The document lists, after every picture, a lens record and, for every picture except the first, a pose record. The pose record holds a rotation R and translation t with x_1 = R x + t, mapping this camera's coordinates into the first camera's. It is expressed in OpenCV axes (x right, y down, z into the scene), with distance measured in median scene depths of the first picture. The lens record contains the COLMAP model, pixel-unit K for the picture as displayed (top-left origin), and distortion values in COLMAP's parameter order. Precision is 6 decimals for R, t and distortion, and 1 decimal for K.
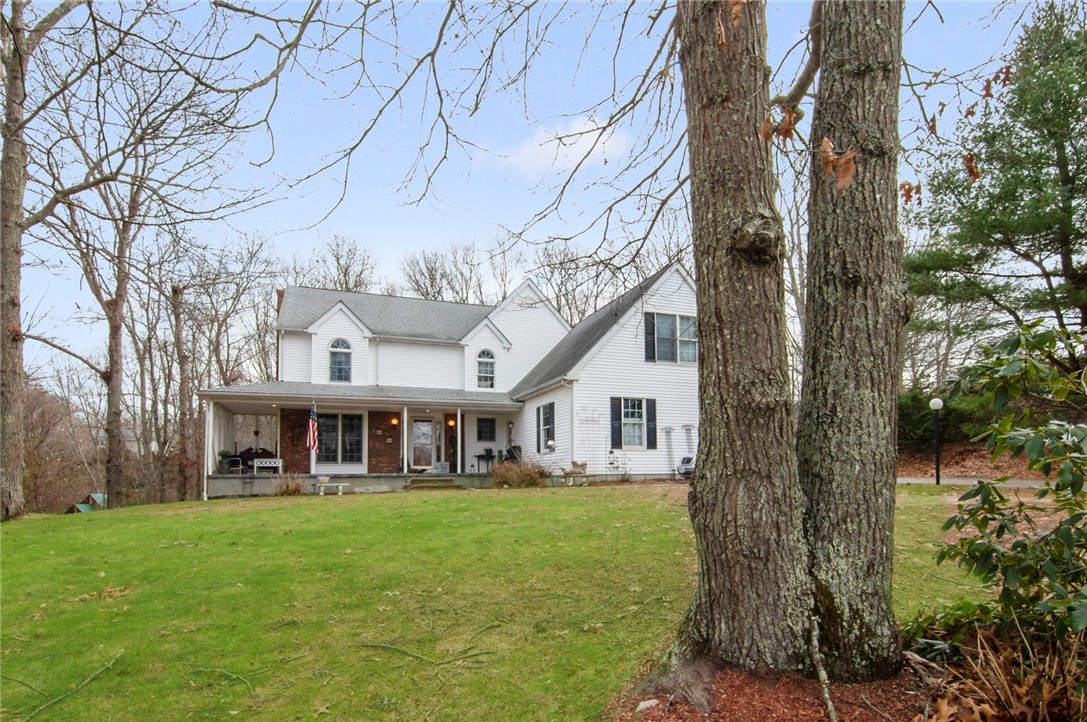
lens RADIAL K [[538.2, 0, 522.8], [0, 538.2, 451.7], [0, 0, 1]] dist [-0.003046, 0.001498]
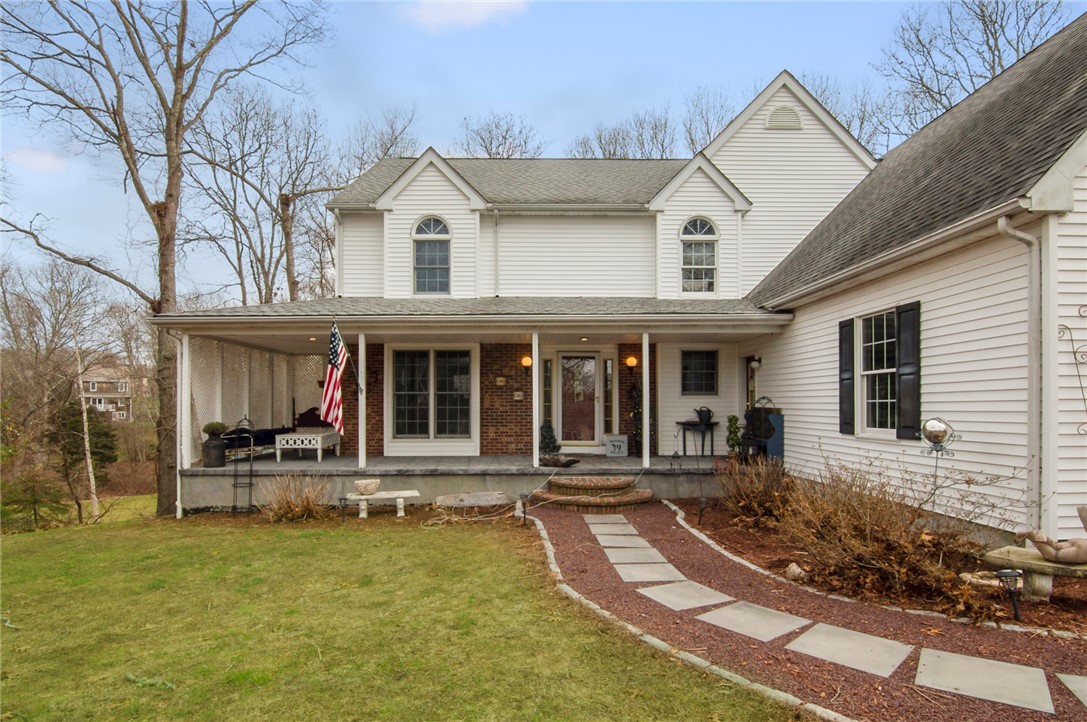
lens RADIAL K [[538.2, 0, 536.2], [0, 538.2, 402.2], [0, 0, 1]] dist [-0.003046, 0.001498]
pose [[0.949213, 0.003367, -0.314617, -0.057924], [0.009027, 0.999240, 0.037929, -0.035371], [0.314506, -0.038842, 0.948460, 0.491881]]
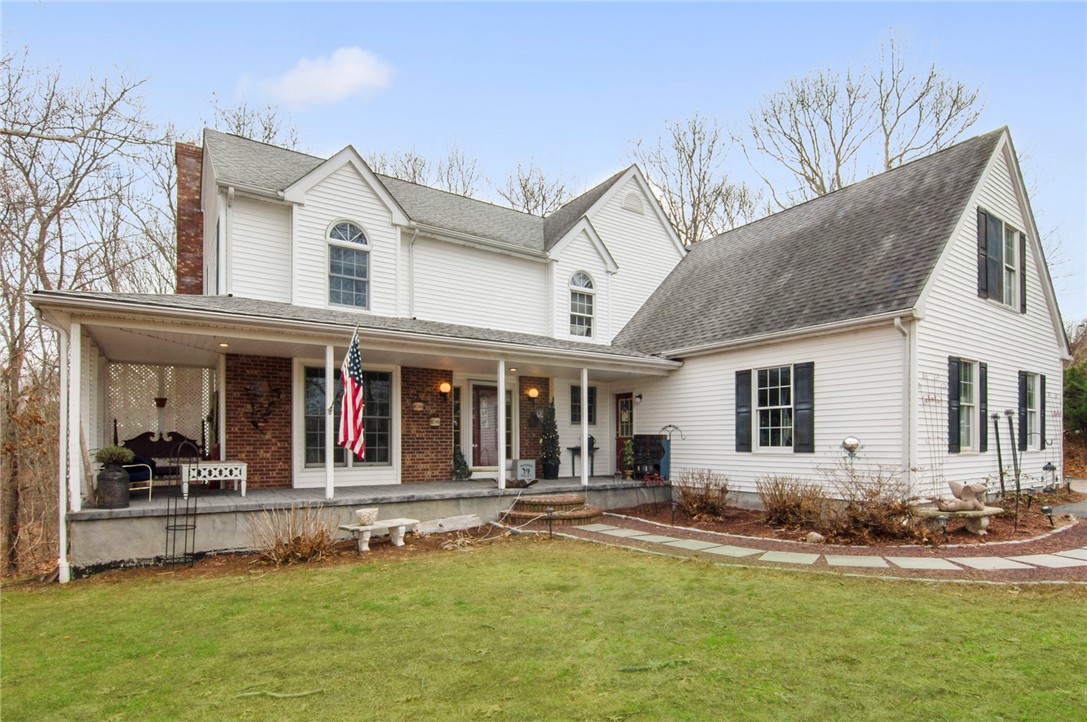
lens RADIAL K [[538.2, 0, 534.4], [0, 538.2, 446.4], [0, 0, 1]] dist [-0.003046, 0.001498]
pose [[0.972223, 0.005017, 0.234003, -0.285116], [-0.017139, 0.998612, 0.049799, -0.025139], [-0.233428, -0.052426, 0.970960, 0.452437]]
